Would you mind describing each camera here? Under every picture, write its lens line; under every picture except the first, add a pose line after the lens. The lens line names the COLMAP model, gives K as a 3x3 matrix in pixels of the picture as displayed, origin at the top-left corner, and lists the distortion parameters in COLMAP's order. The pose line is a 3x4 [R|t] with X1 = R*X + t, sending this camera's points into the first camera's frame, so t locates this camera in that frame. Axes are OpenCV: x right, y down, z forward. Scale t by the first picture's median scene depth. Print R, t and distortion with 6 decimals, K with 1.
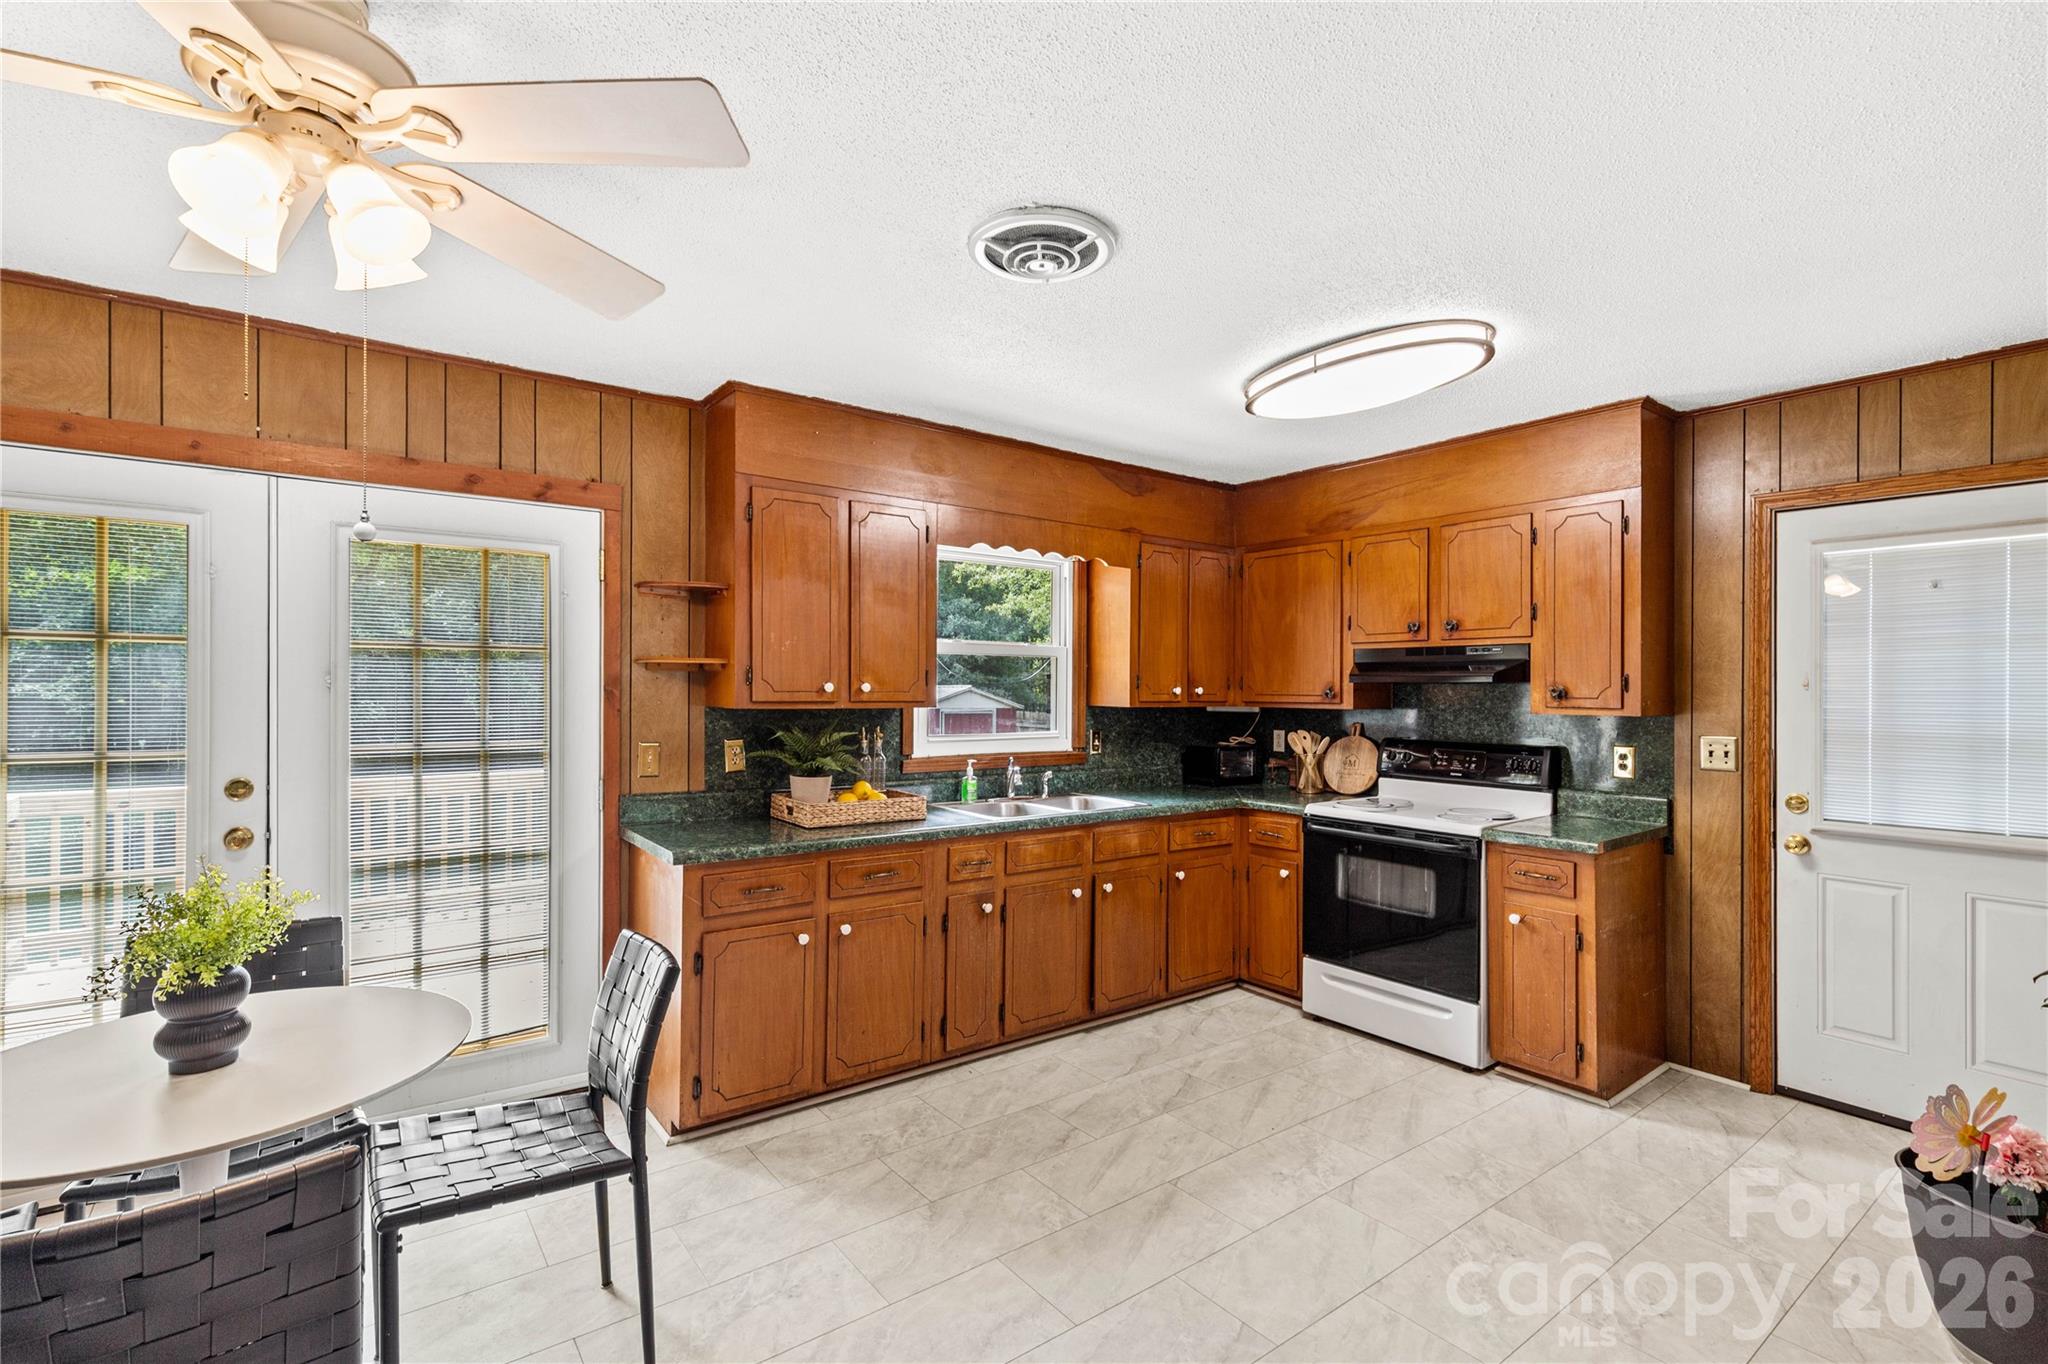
lens RADIAL K [[929.0, 0, 1026.7], [0, 929.0, 687.3], [0, 0, 1]] dist [0.005228, 0.000647]
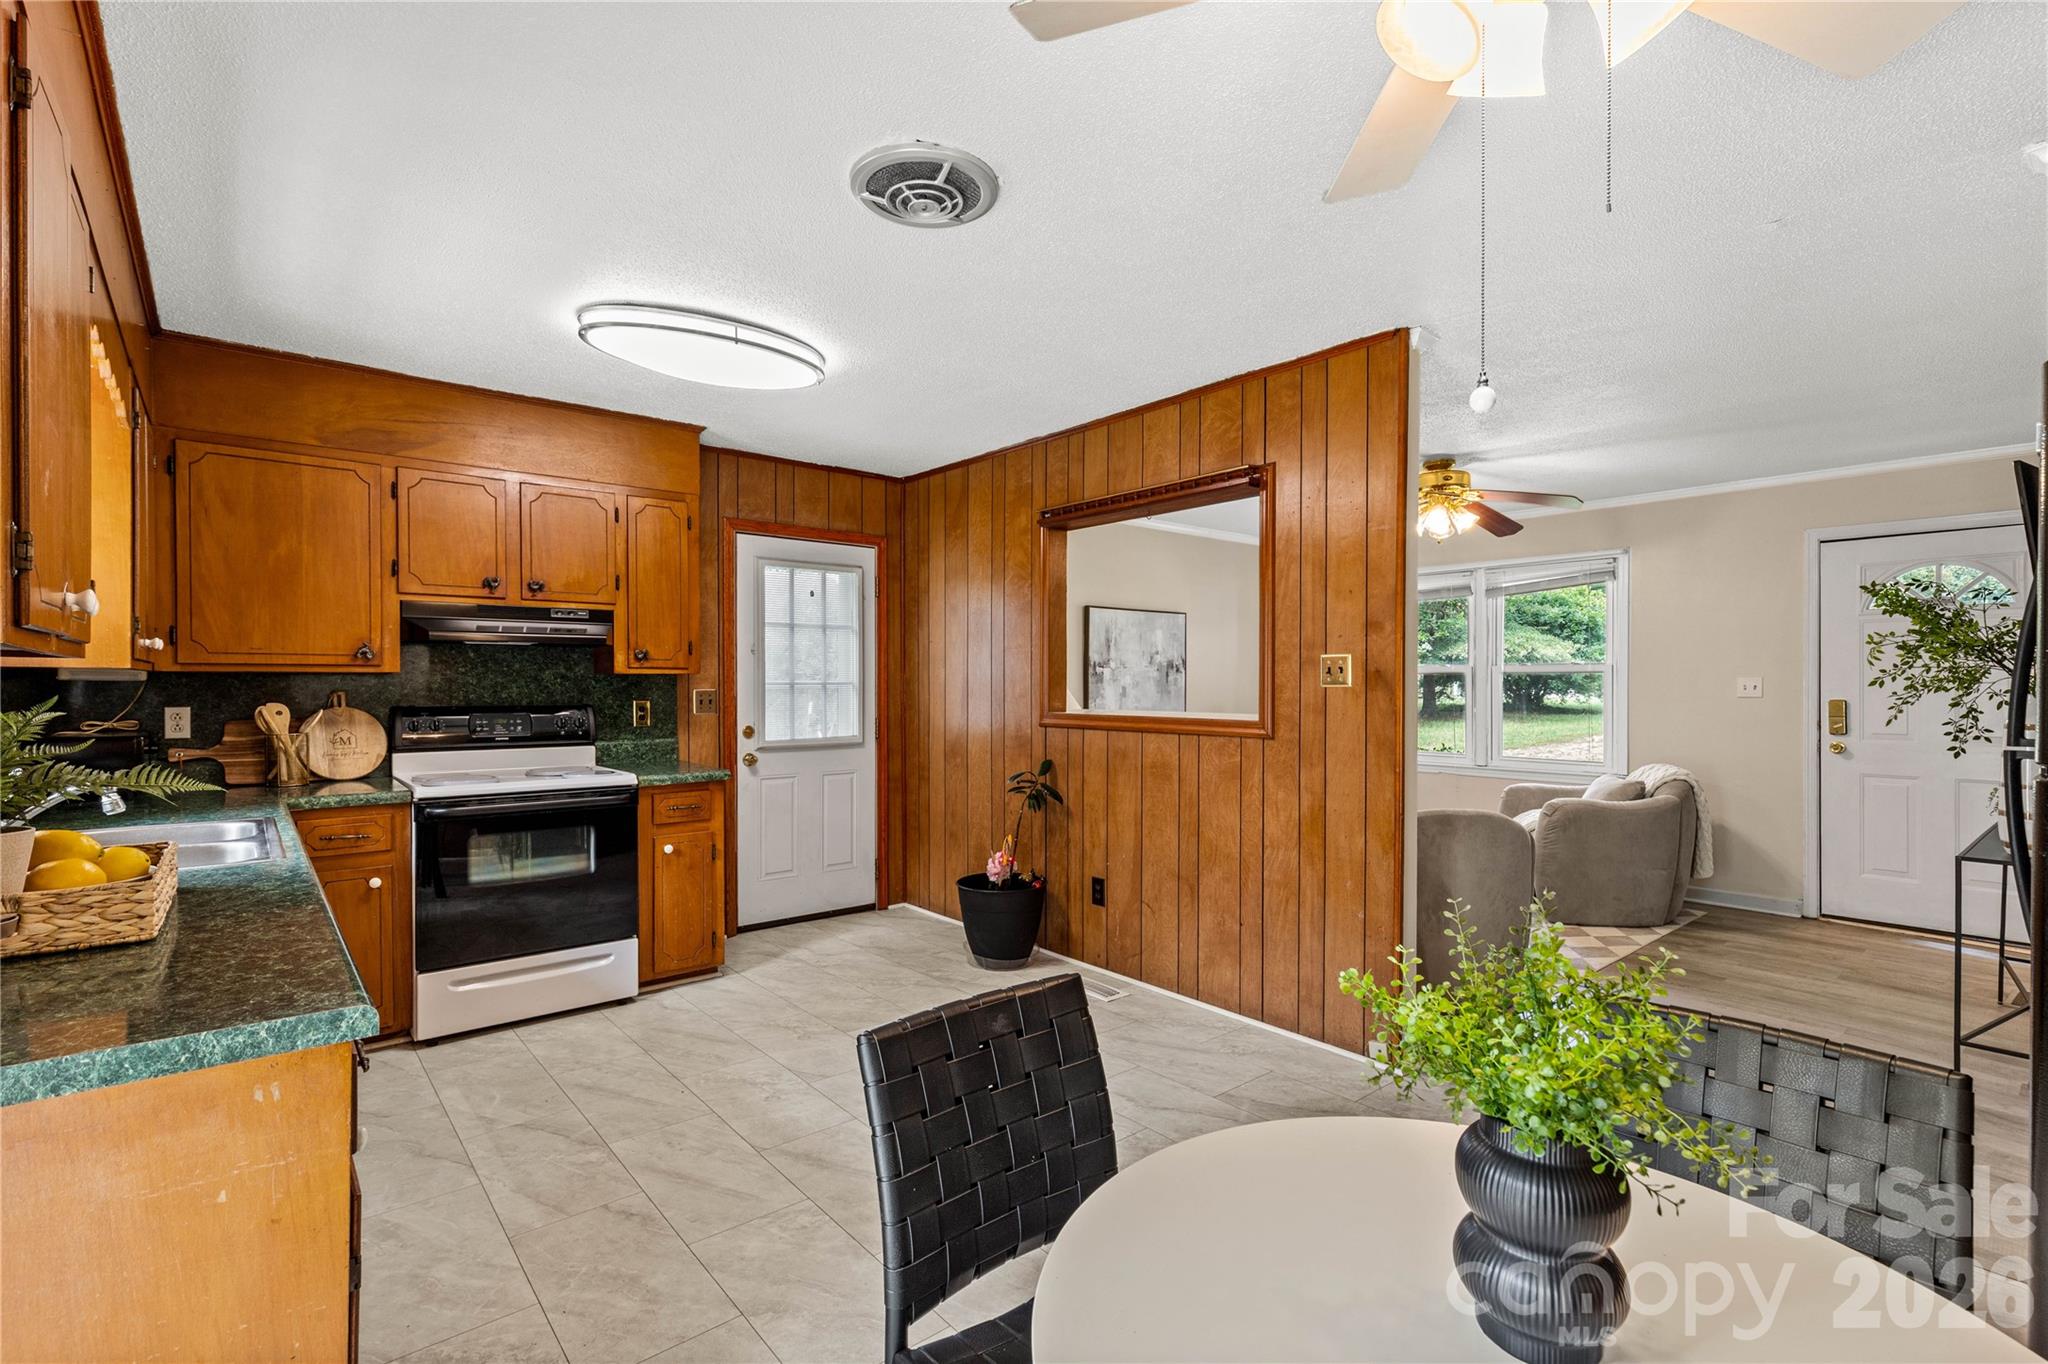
lens RADIAL K [[929.0, 0, 1020.5], [0, 929.0, 681.5], [0, 0, 1]] dist [0.005228, 0.000647]
pose [[-0.046832, -0.007712, 0.998873, -0.619822], [-0.002992, 0.999967, 0.007581, 0.029272], [-0.998898, -0.002634, -0.046854, 0.590339]]
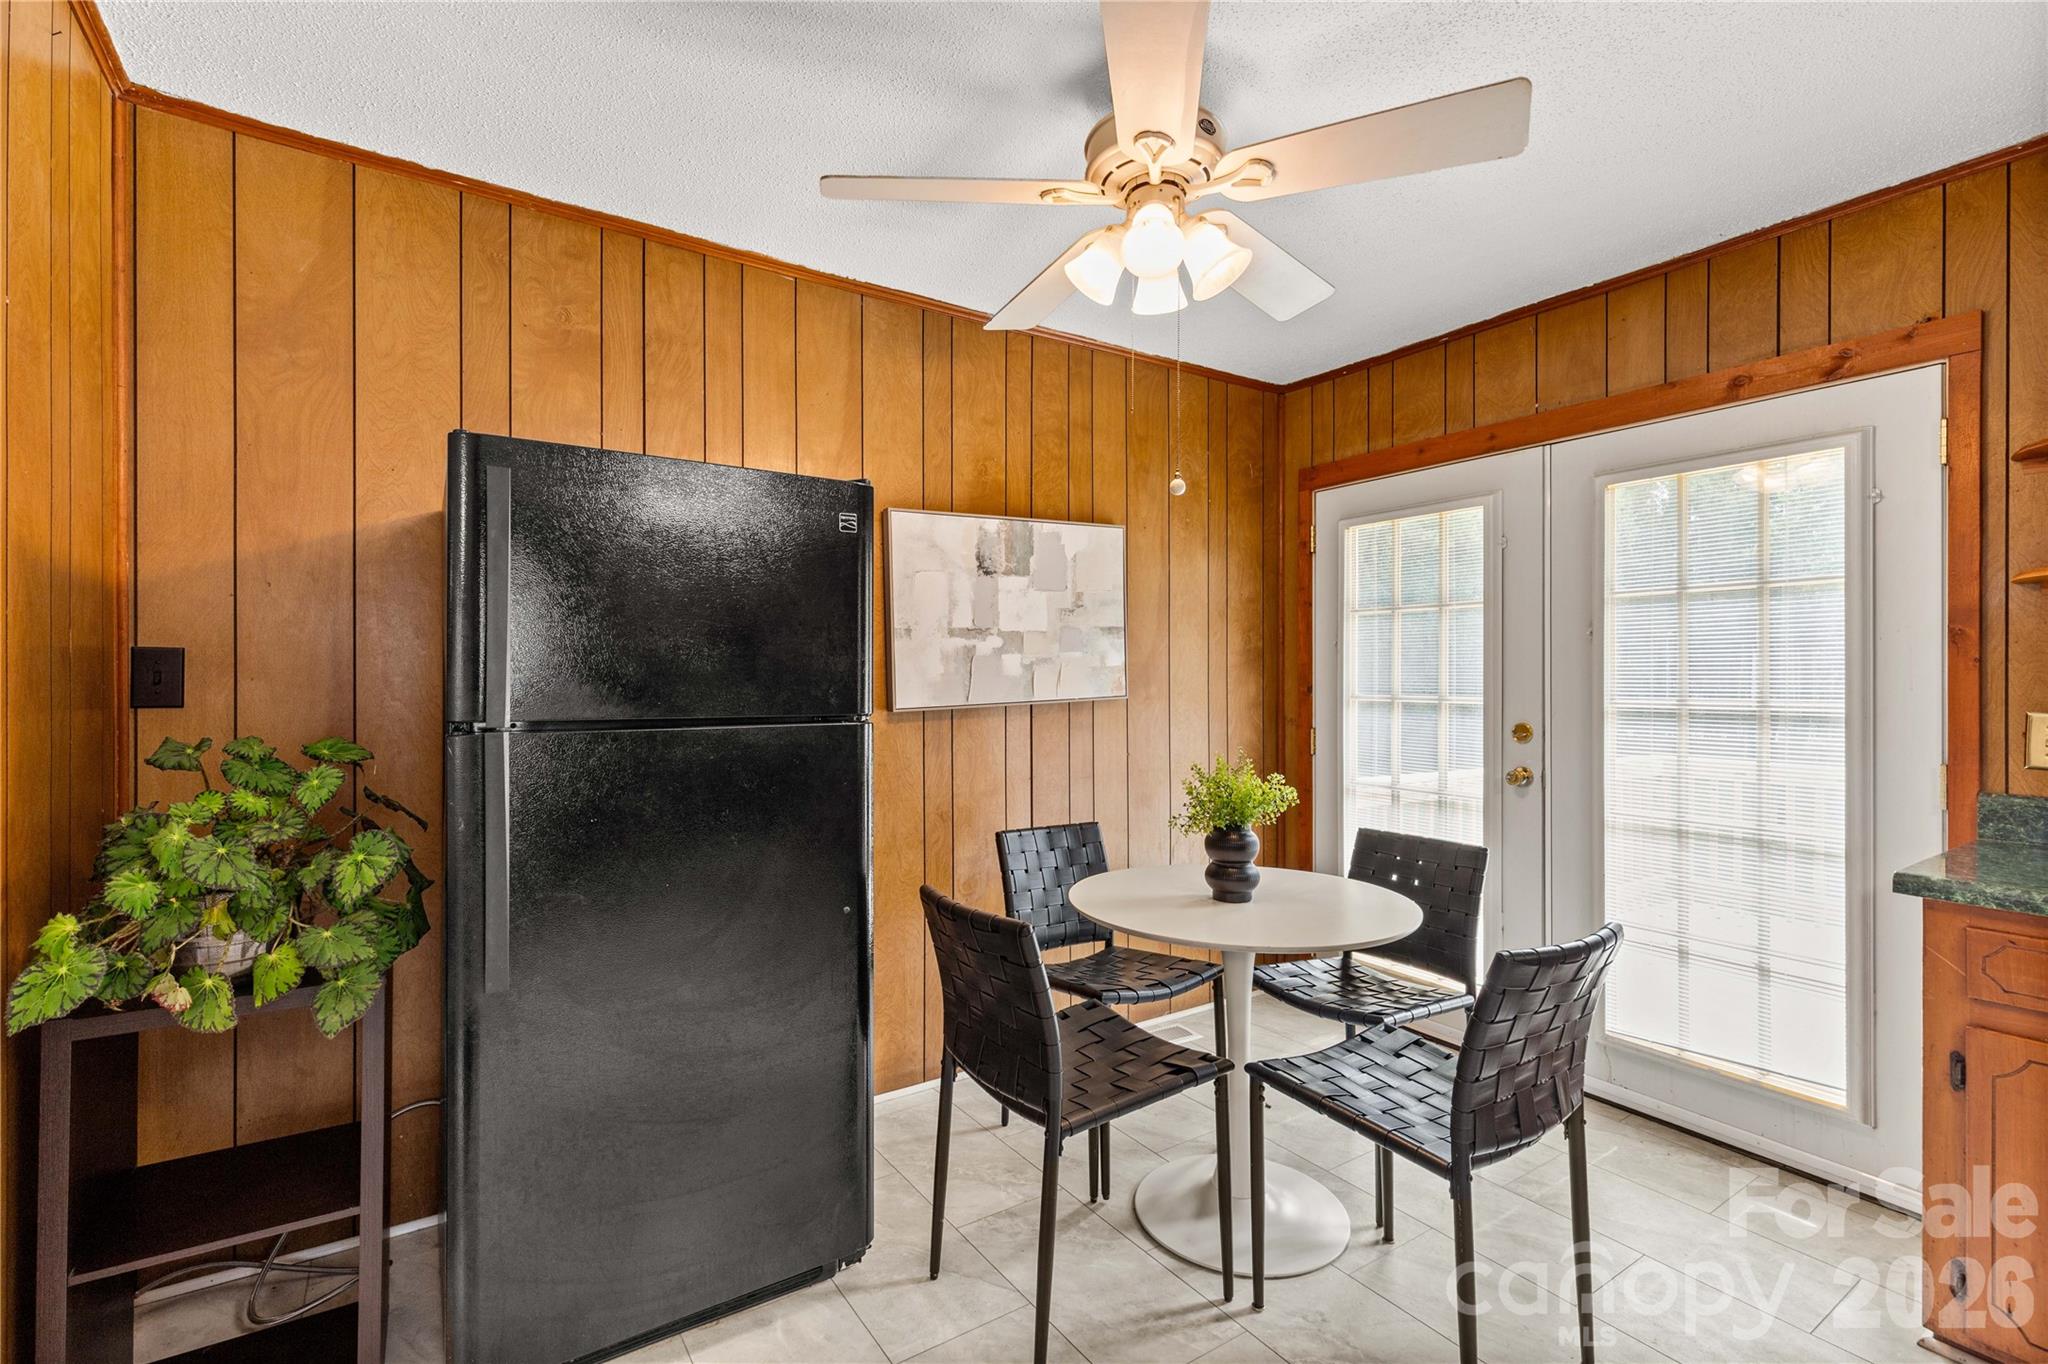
lens RADIAL K [[929.0, 0, 1016.1], [0, 929.0, 674.6], [0, 0, 1]] dist [0.005228, 0.000647]
pose [[-0.064311, -0.011665, -0.997862, 0.233001], [-0.001094, 0.999932, -0.011618, 0.040642], [0.997929, 0.000344, -0.064320, 0.353815]]
